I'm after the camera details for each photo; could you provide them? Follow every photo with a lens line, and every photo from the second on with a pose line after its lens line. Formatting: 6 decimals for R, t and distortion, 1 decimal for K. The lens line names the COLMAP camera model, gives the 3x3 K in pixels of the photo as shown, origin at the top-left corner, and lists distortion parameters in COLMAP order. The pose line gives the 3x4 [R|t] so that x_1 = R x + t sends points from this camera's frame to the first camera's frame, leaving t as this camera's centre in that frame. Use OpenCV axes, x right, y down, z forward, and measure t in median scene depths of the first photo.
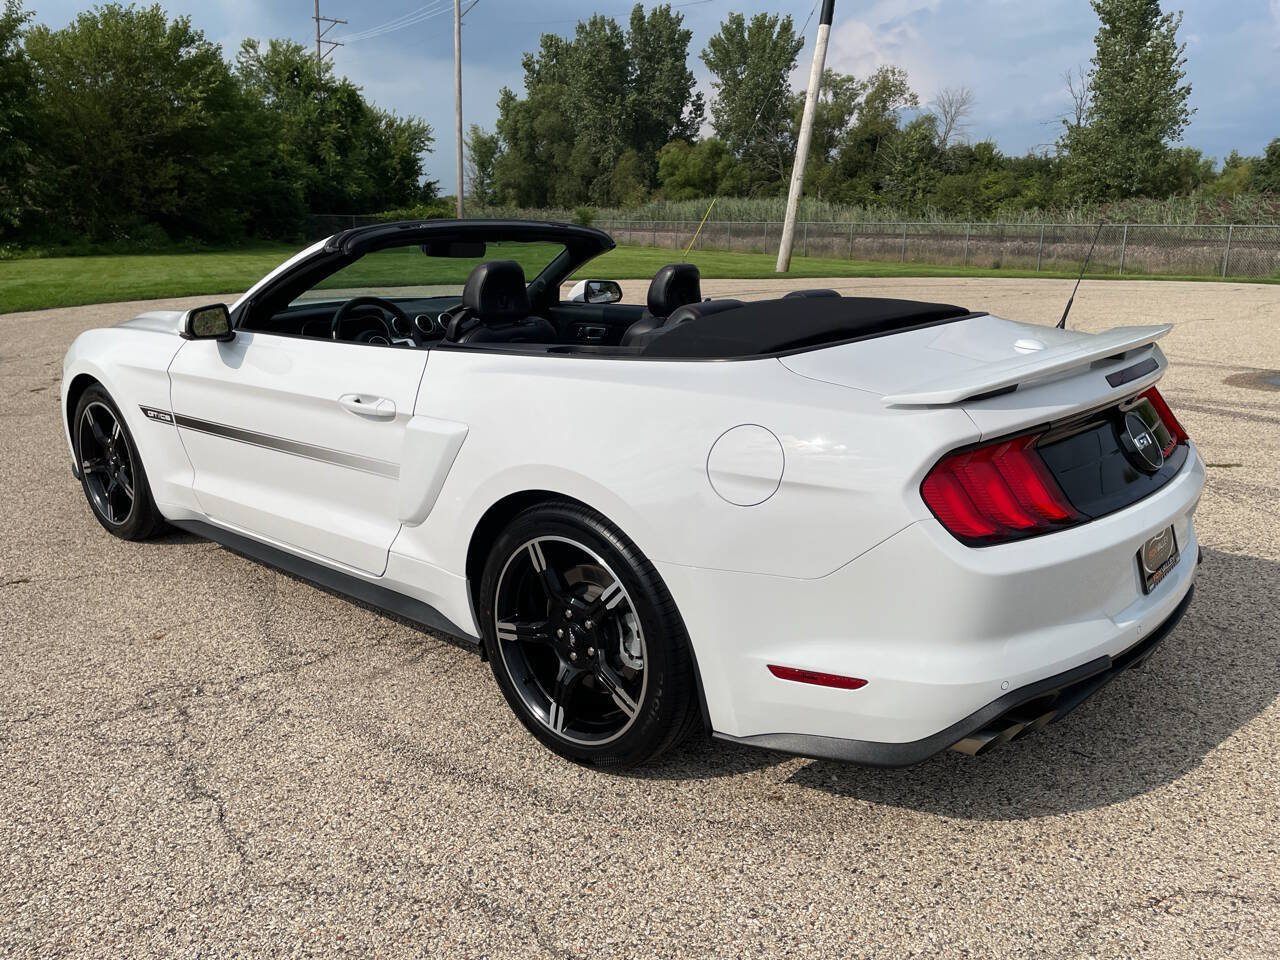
lens RADIAL K [[959.9, 0, 644.7], [0, 959.9, 474.5], [0, 0, 1]] dist [0.086190, -0.112511]
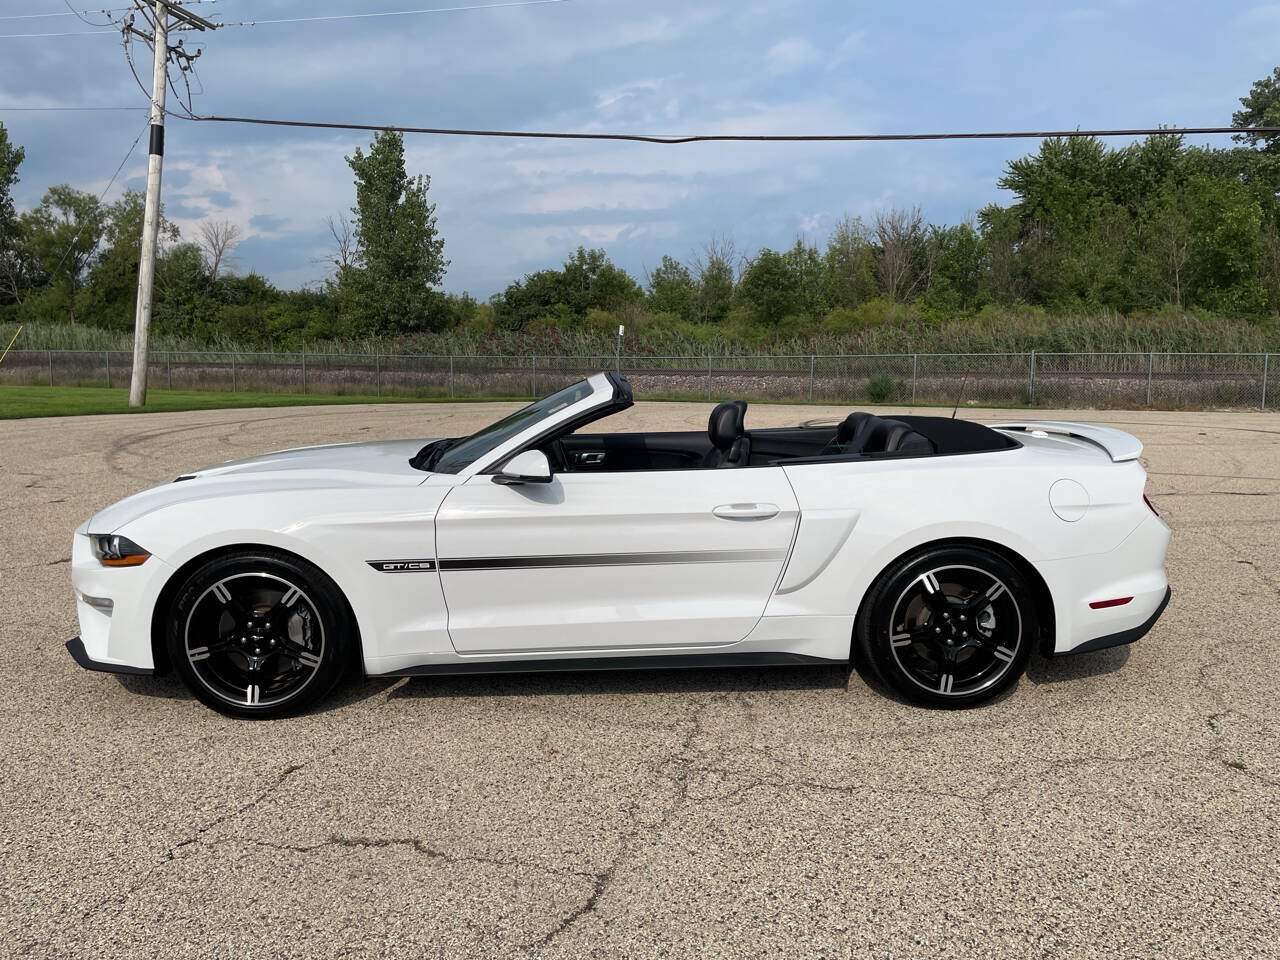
lens RADIAL K [[960.0, 0, 652.2], [0, 960.0, 485.7], [0, 0, 1]] dist [0.091131, -0.119962]
pose [[0.731522, -0.097331, 0.674835, -0.081826], [0.173913, 0.983656, -0.046649, -0.004211], [-0.659265, 0.151487, 0.736492, 0.005584]]
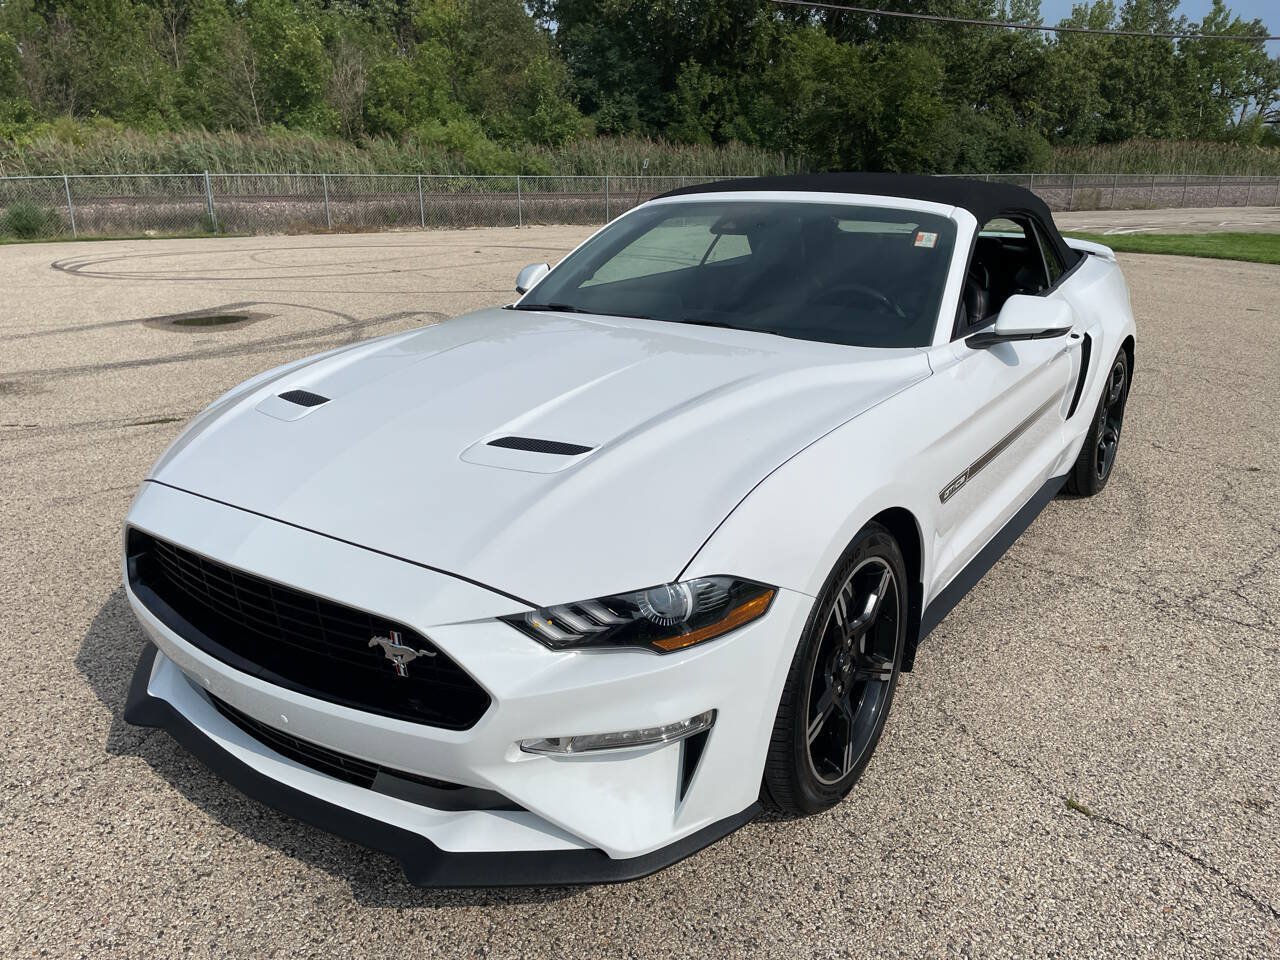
lens RADIAL K [[960.0, 0, 652.2], [0, 960.0, 485.7], [0, 0, 1]] dist [0.091131, -0.119962]
pose [[-0.113683, -0.307834, 0.944624, -0.093642], [0.254558, 0.910024, 0.327194, -0.028994], [-0.960352, 0.277658, -0.025093, 0.106296]]
